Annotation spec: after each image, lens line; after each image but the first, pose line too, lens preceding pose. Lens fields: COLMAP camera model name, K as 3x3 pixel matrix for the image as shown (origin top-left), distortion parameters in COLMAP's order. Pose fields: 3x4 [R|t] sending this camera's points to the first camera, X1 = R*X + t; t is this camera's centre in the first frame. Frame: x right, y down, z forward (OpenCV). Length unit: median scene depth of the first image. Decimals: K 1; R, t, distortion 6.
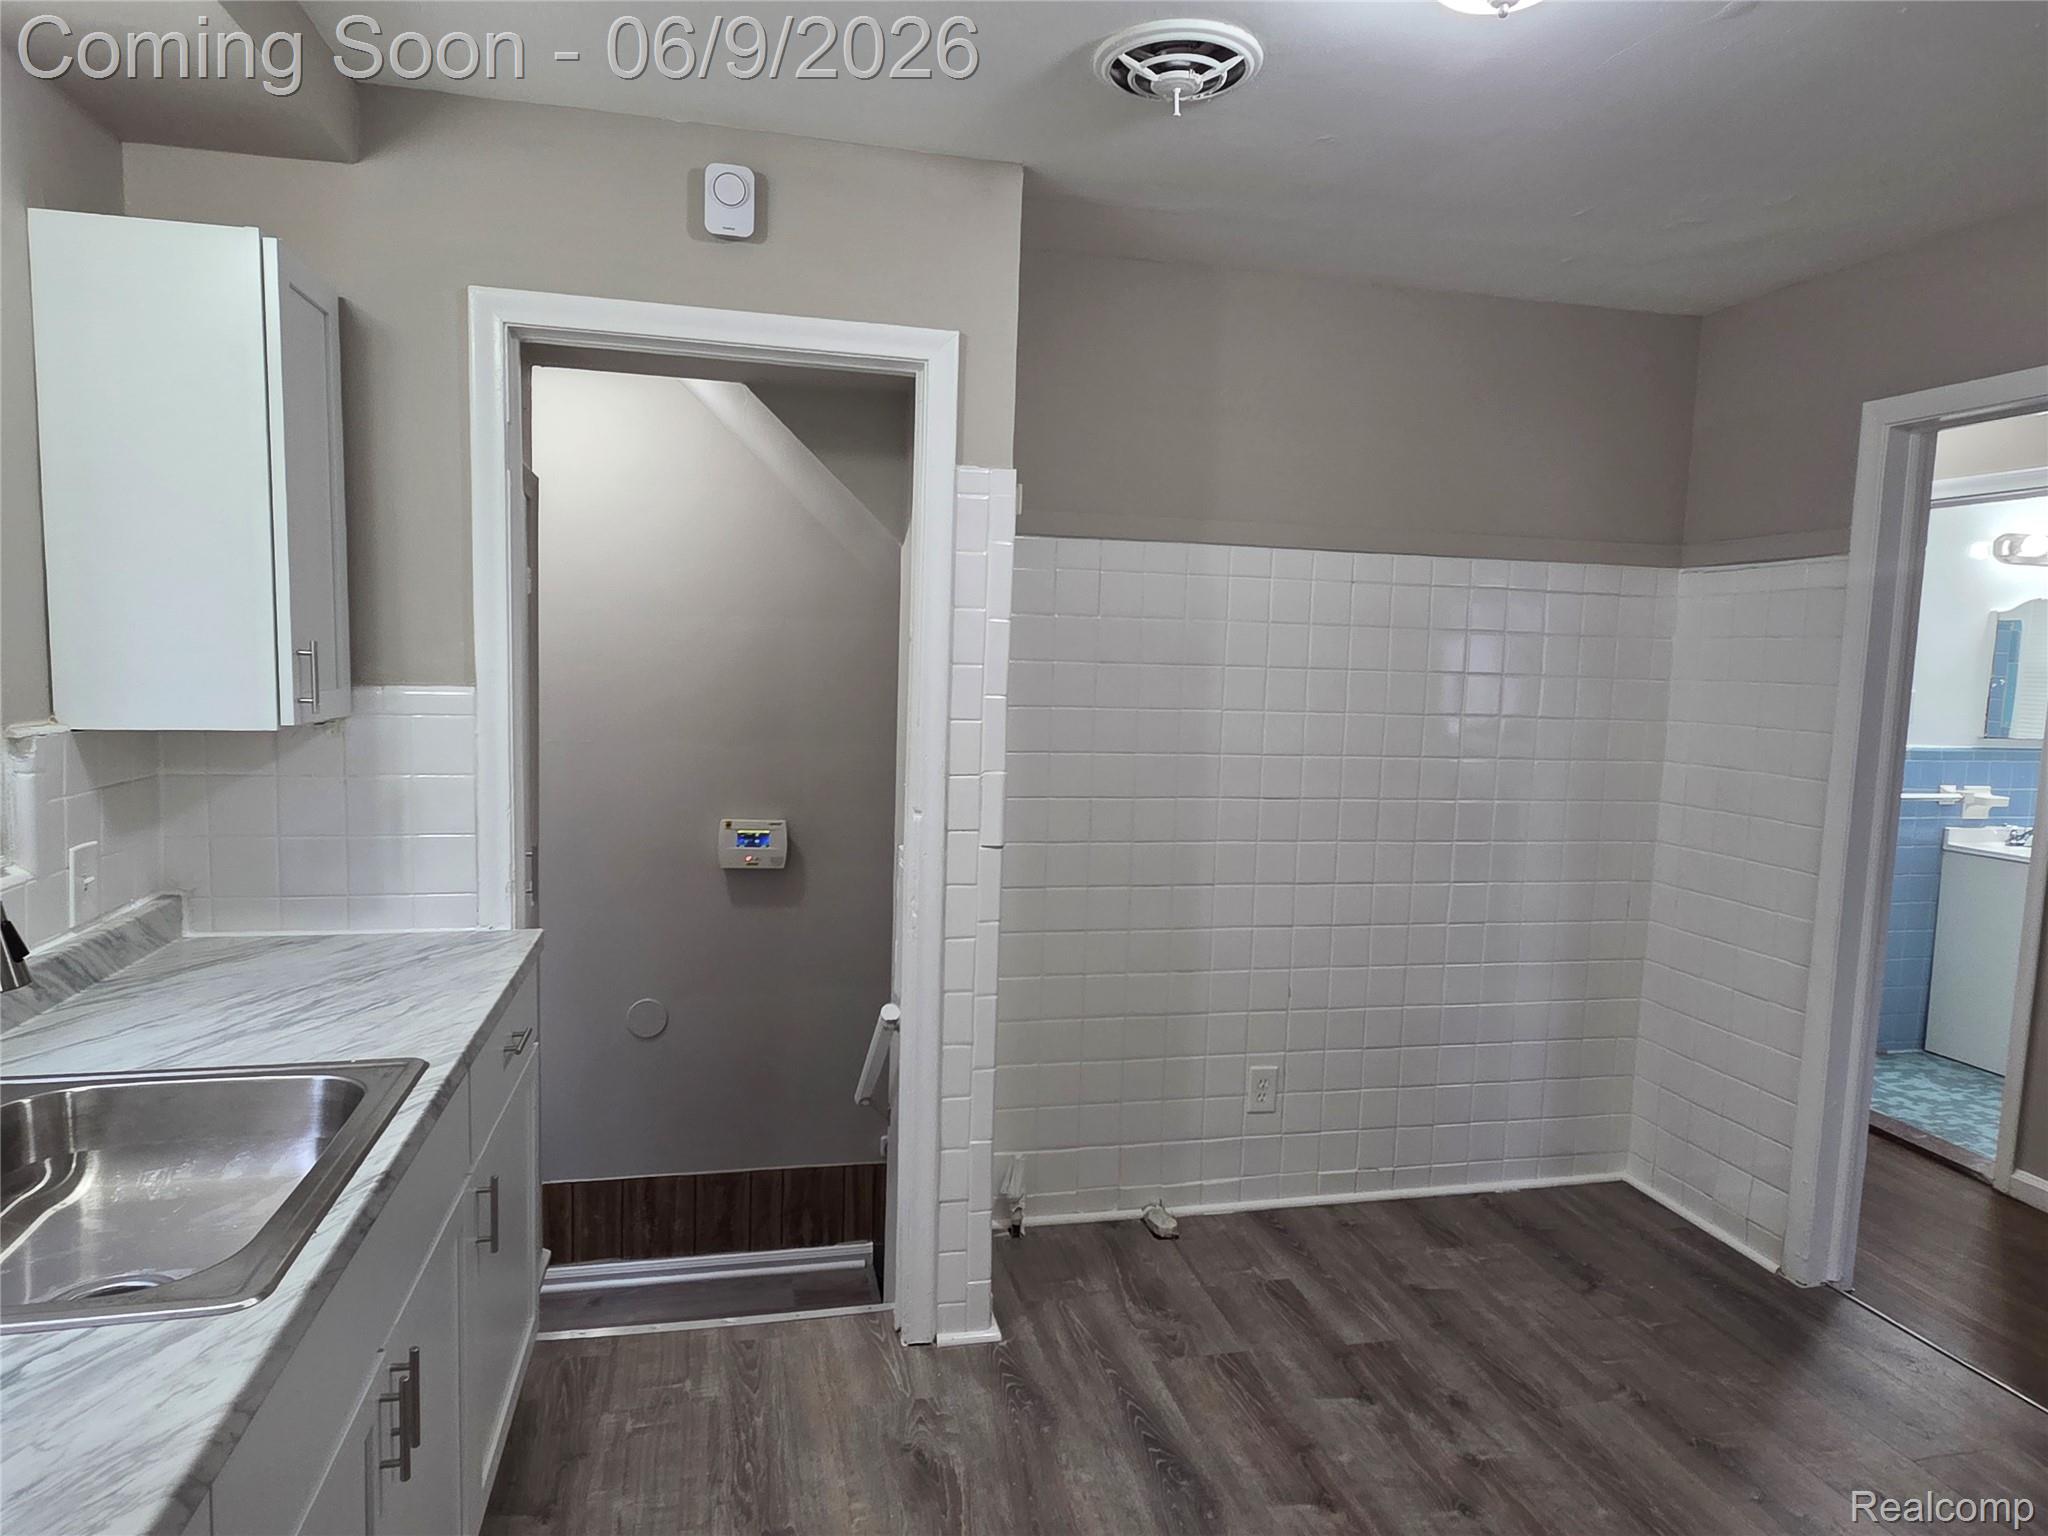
lens RADIAL K [[1250.2, 0, 1025.7], [0, 1250.2, 770.7], [0, 0, 1]] dist [0.003849, -0.000611]
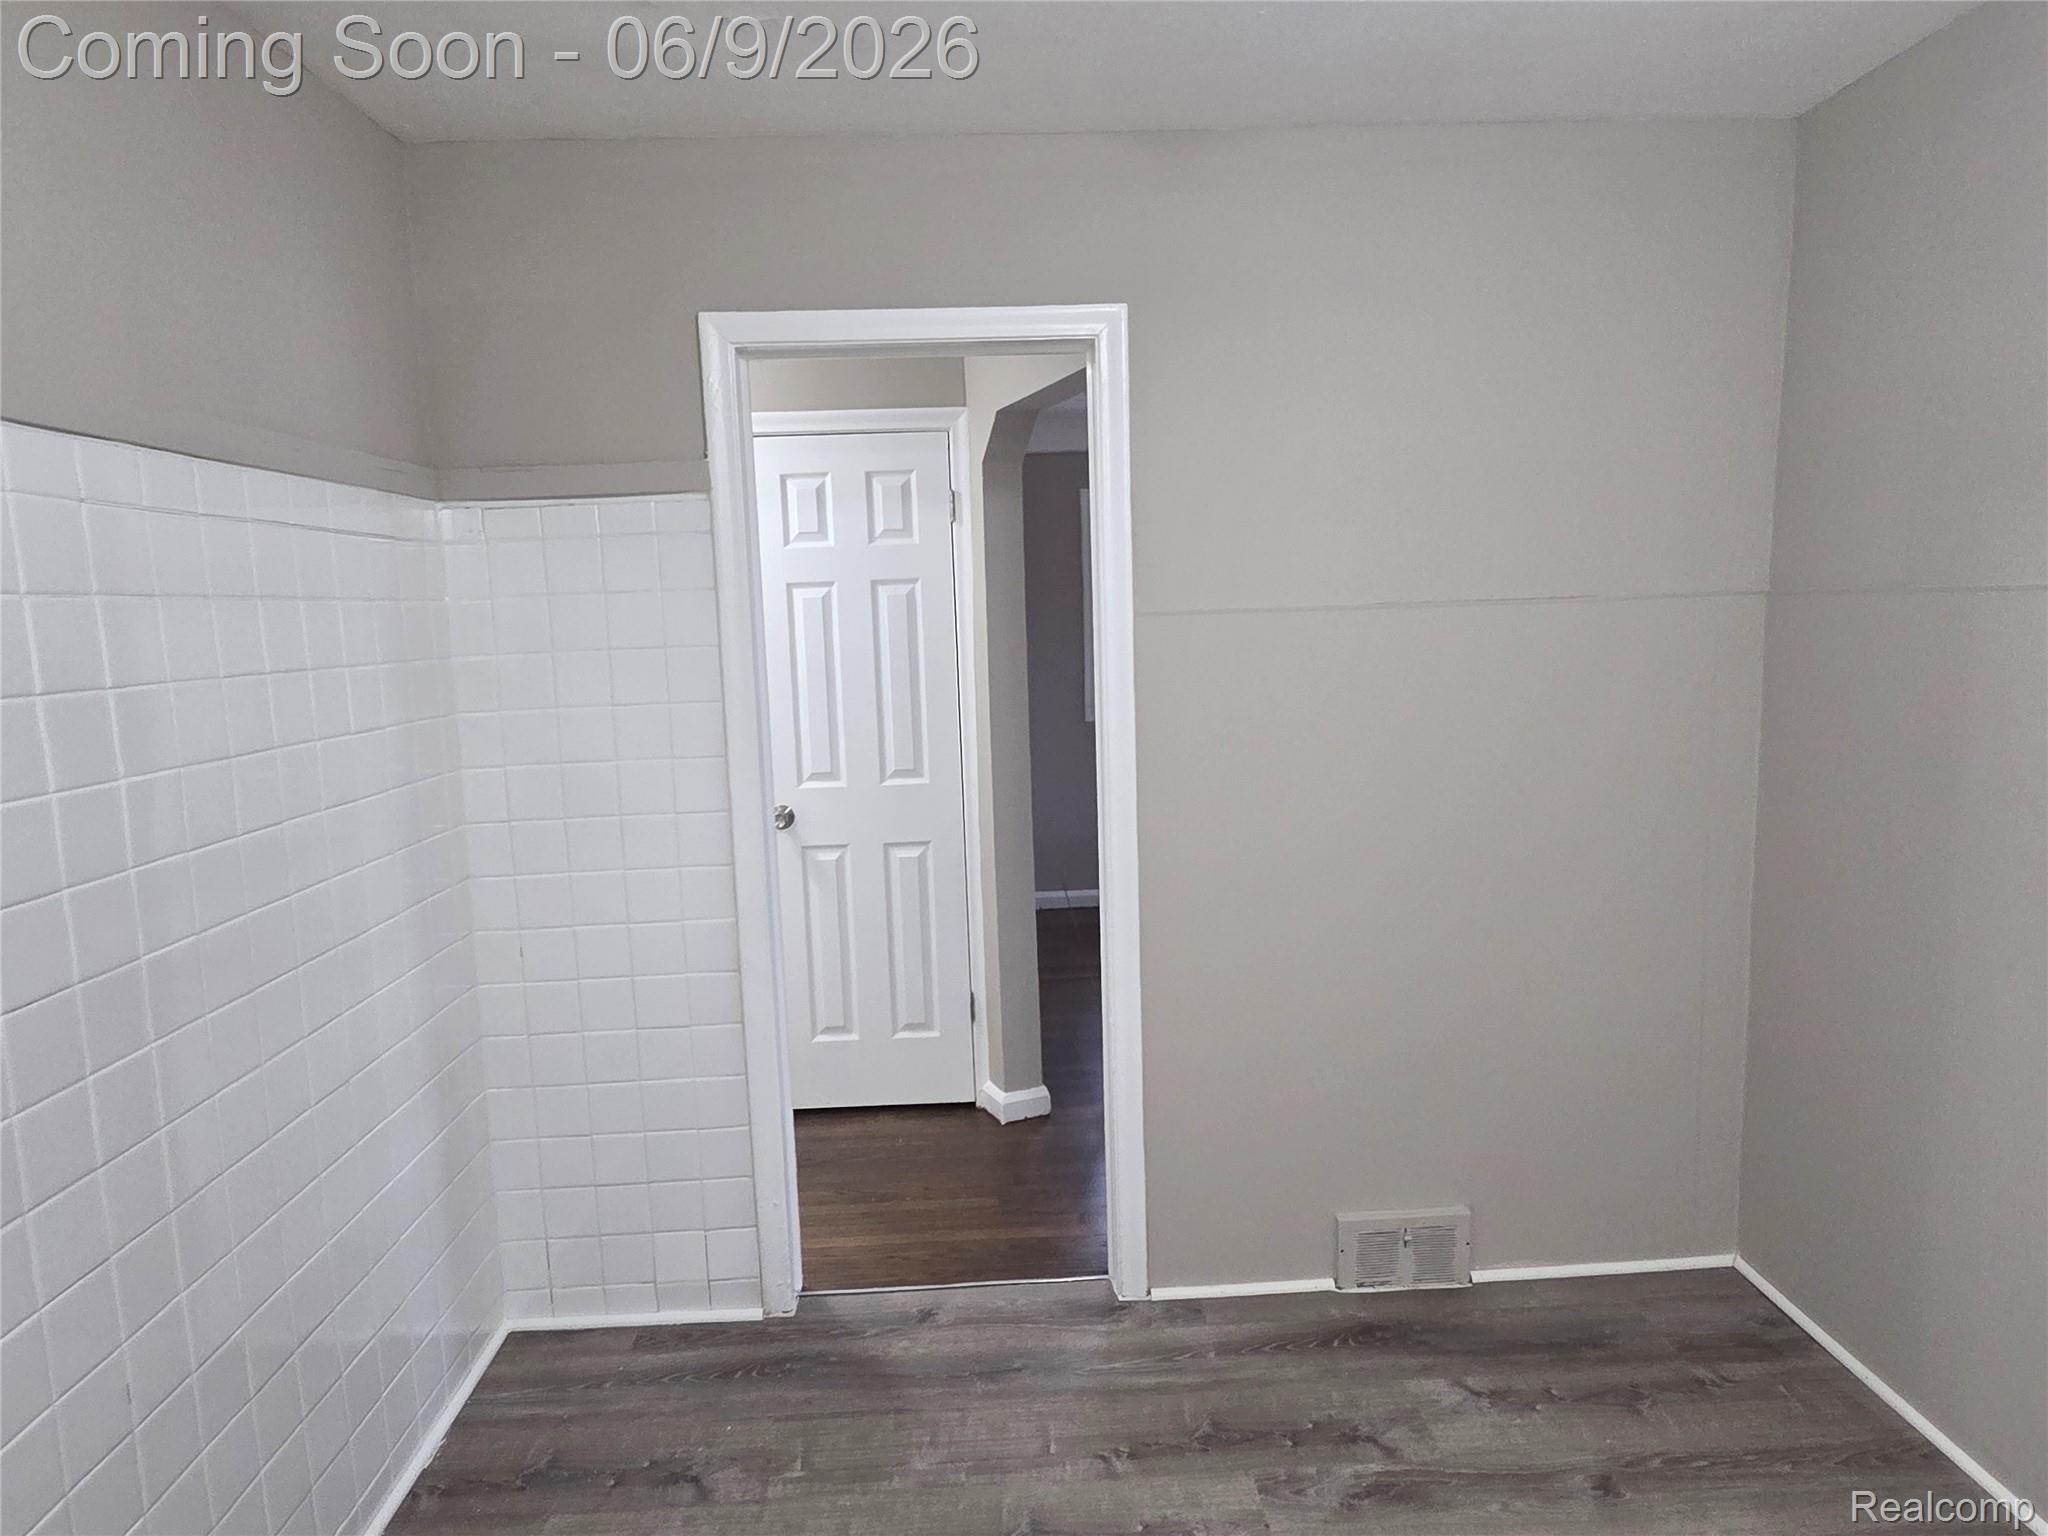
lens RADIAL K [[1250.2, 0, 1026.2], [0, 1250.2, 763.9], [0, 0, 1]] dist [0.003849, -0.000611]
pose [[0.194680, -0.168412, 0.966301, -0.144200], [0.137538, 0.980104, 0.143108, -0.078117], [-0.971176, 0.105043, 0.213969, 0.587464]]
